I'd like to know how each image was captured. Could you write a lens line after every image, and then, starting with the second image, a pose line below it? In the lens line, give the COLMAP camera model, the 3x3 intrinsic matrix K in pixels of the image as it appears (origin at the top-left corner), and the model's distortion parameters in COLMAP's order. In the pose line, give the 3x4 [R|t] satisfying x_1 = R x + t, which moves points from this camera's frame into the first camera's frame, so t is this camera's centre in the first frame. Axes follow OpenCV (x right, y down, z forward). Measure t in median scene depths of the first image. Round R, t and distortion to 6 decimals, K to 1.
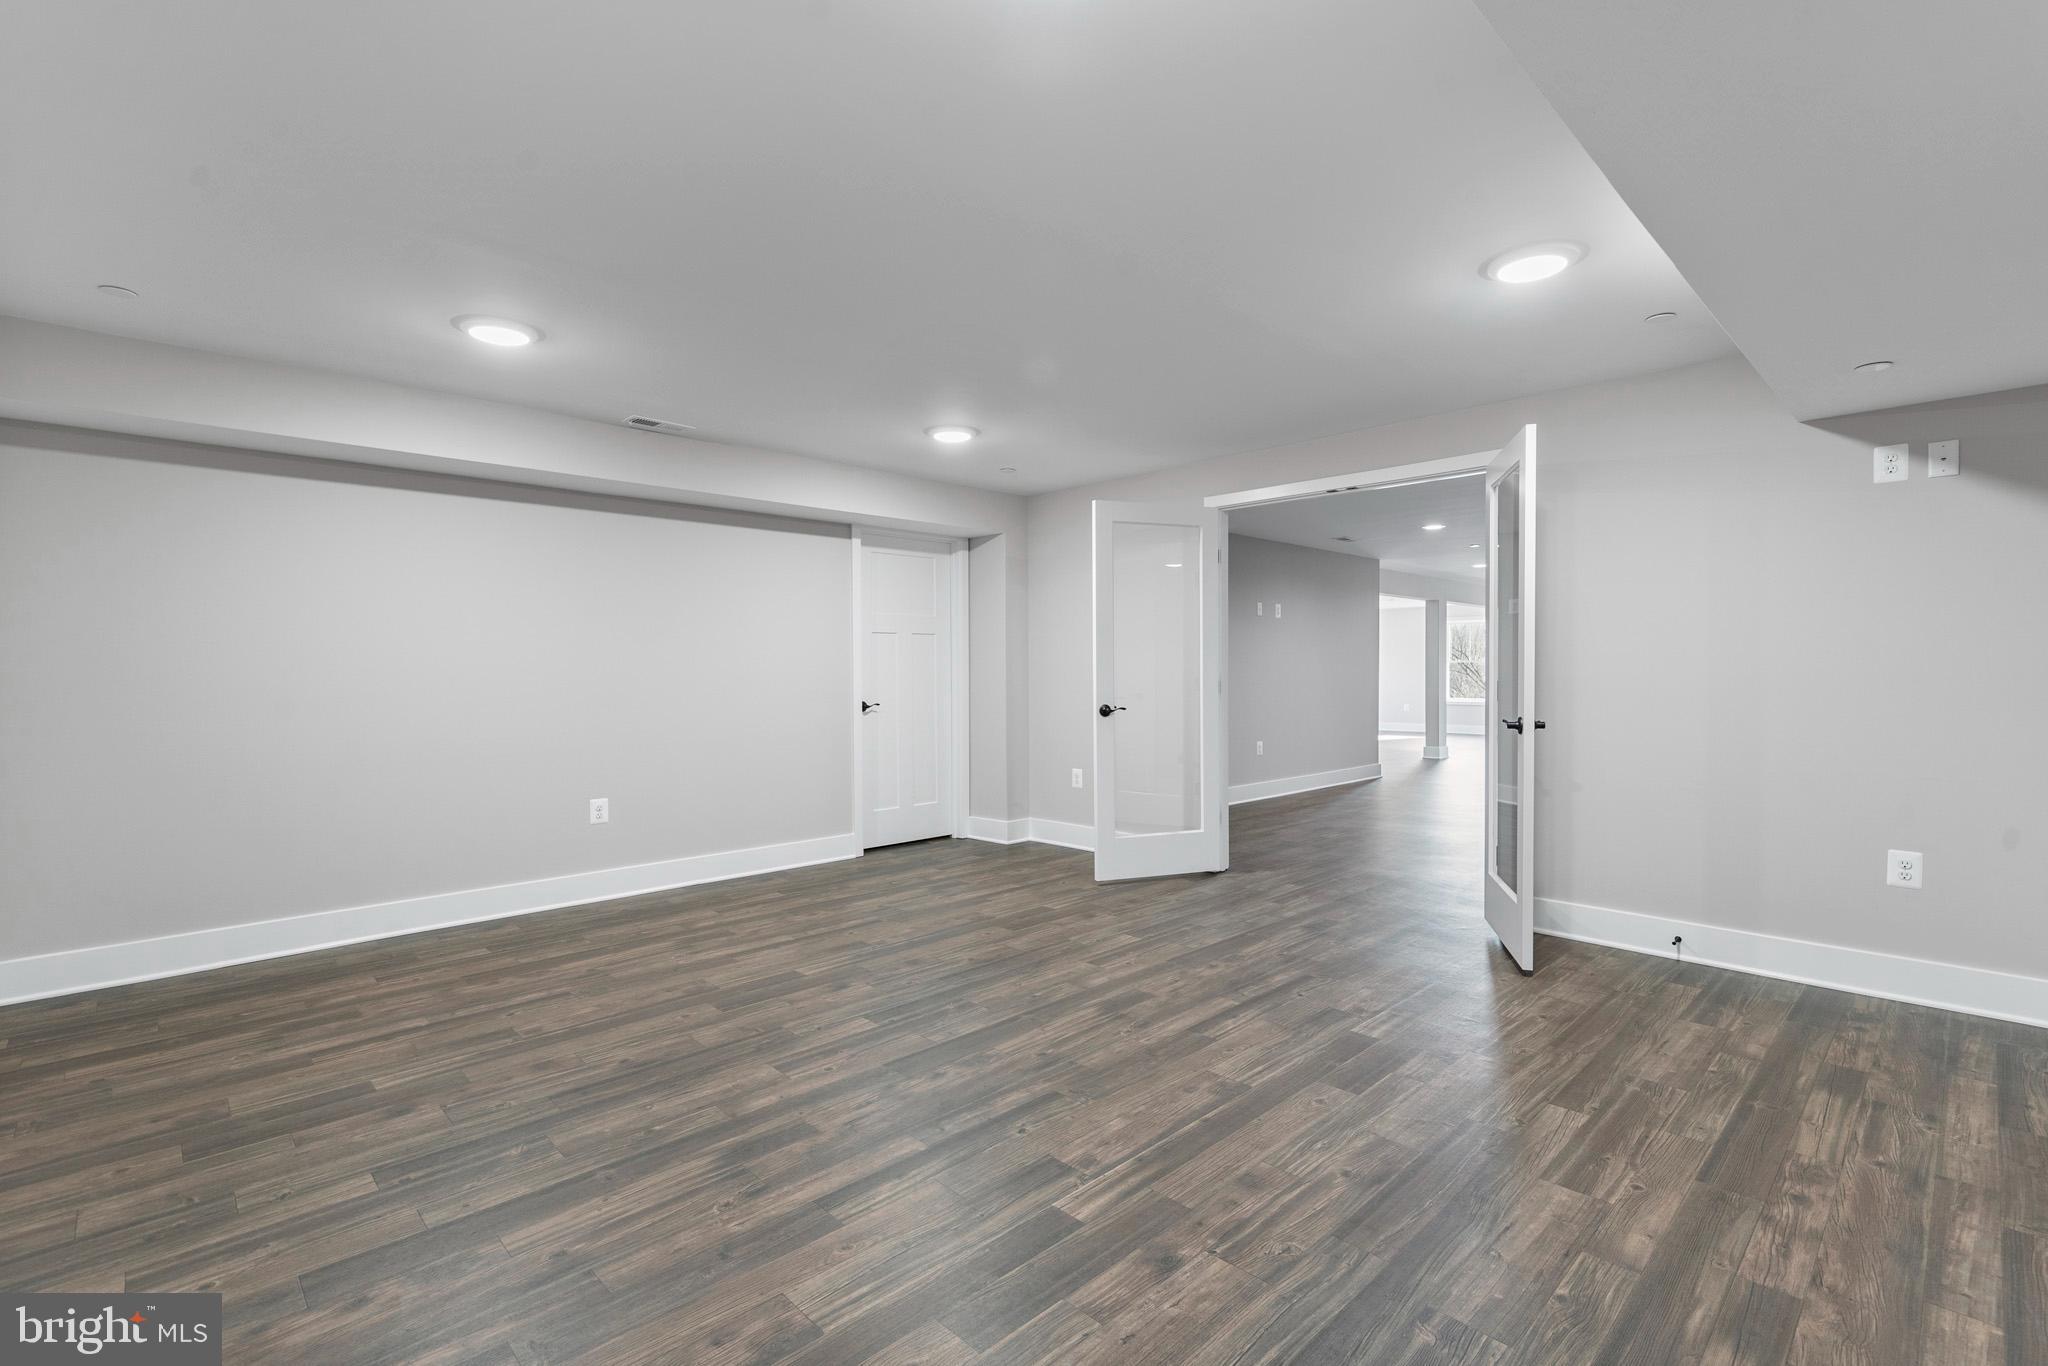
lens RADIAL K [[896.1, 0, 1030.7], [0, 896.1, 675.3], [0, 0, 1]] dist [-0.003757, -0.000416]
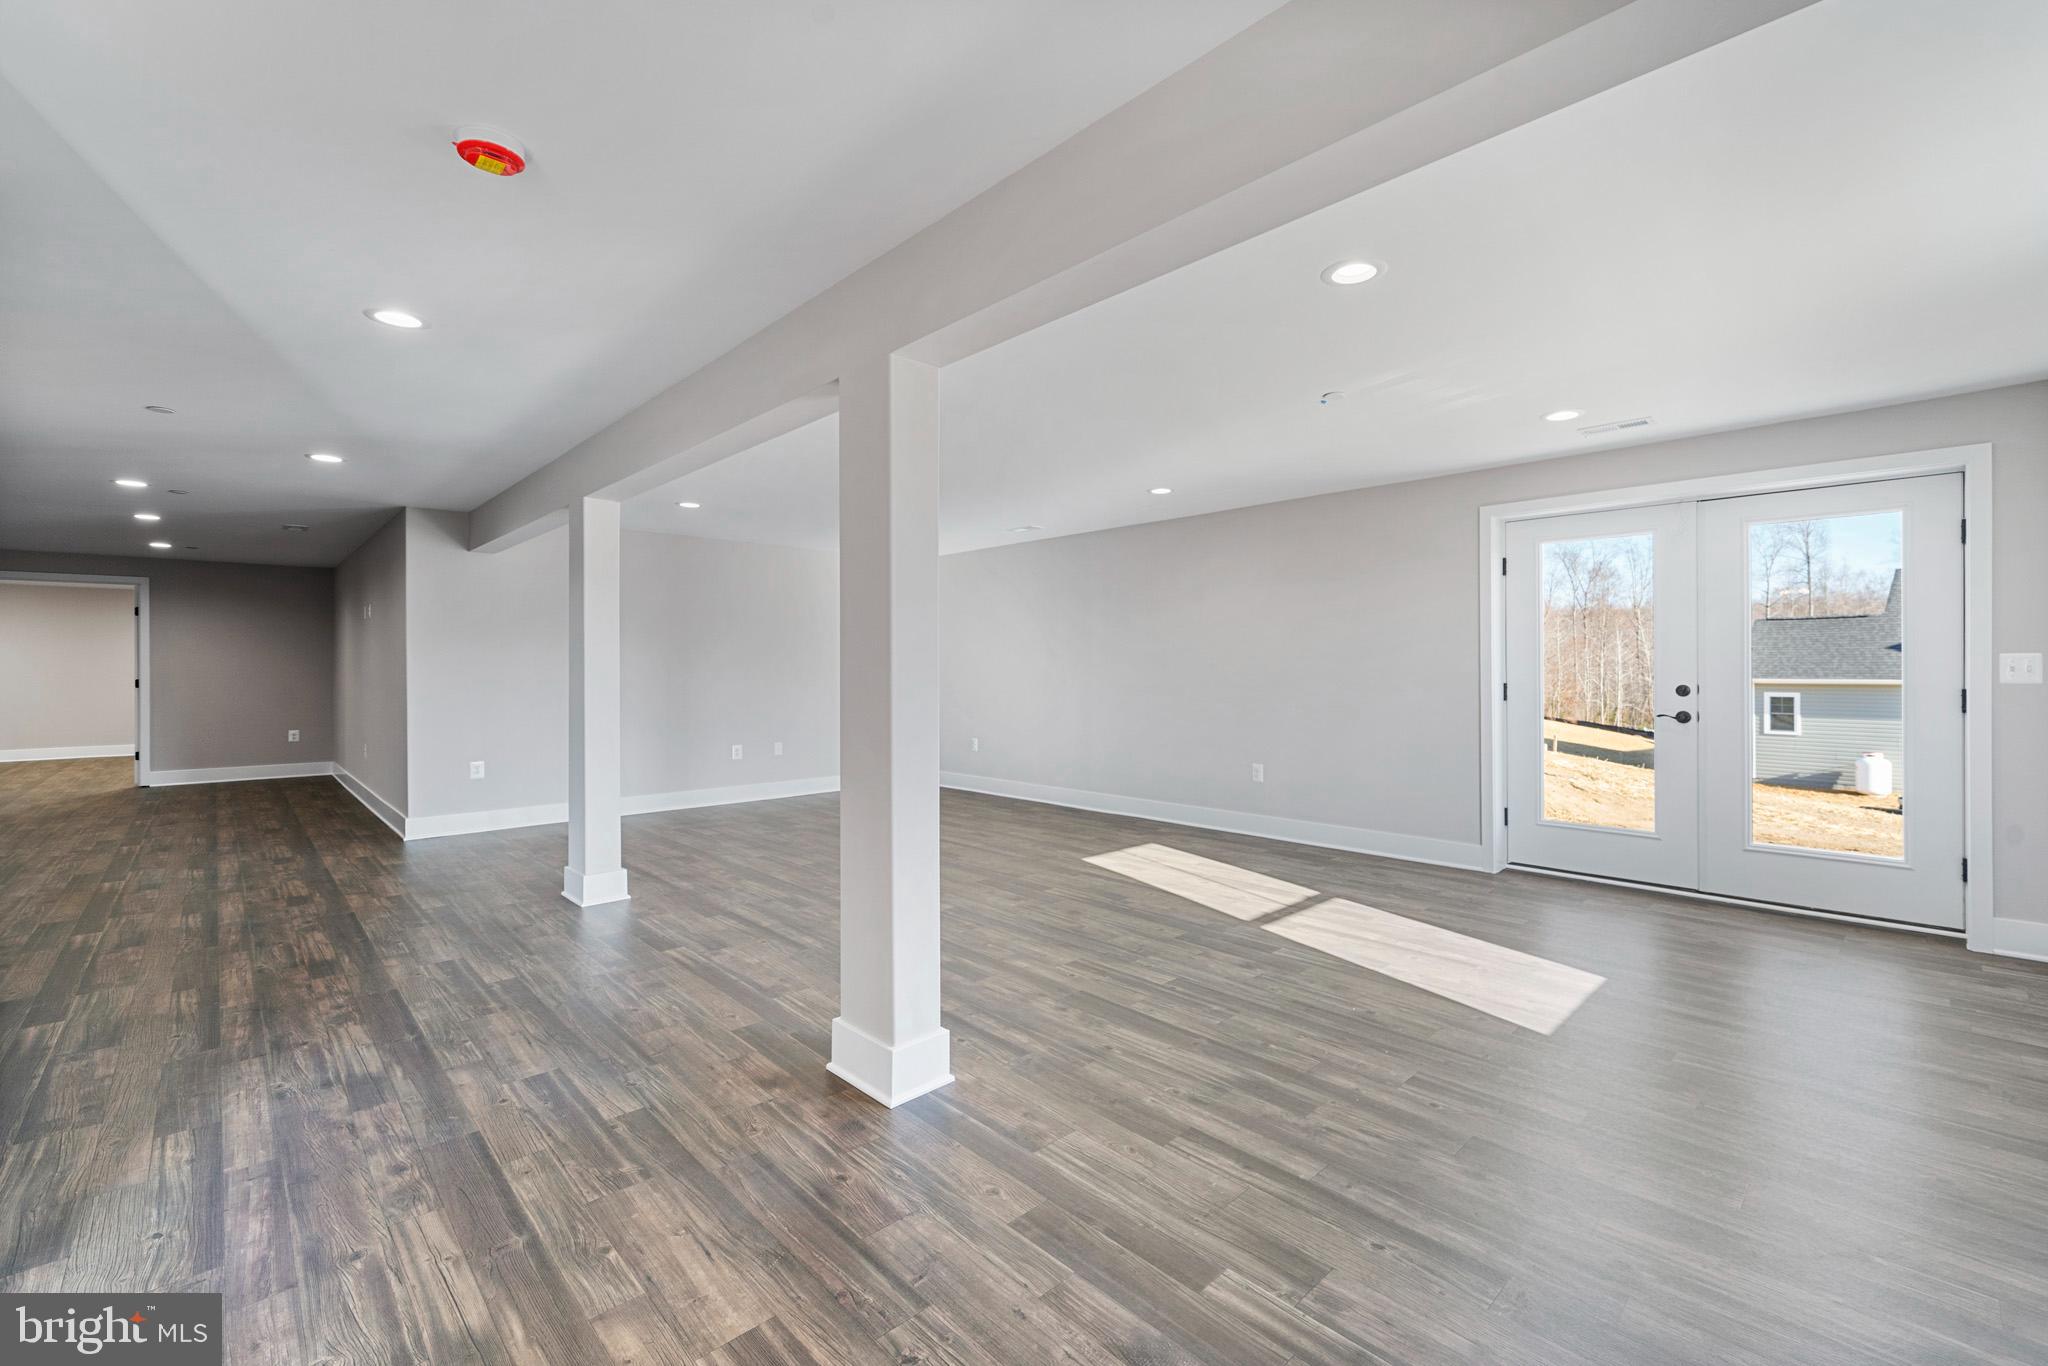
lens RADIAL K [[866.2, 0, 1030.7], [0, 866.2, 702.7], [0, 0, 1]] dist [-0.002709, -0.000211]
pose [[0.007260, 0.052687, -0.998585, 1.484029], [-0.005799, 0.998596, 0.052646, -0.026216], [0.999957, 0.005408, 0.007555, 1.383394]]
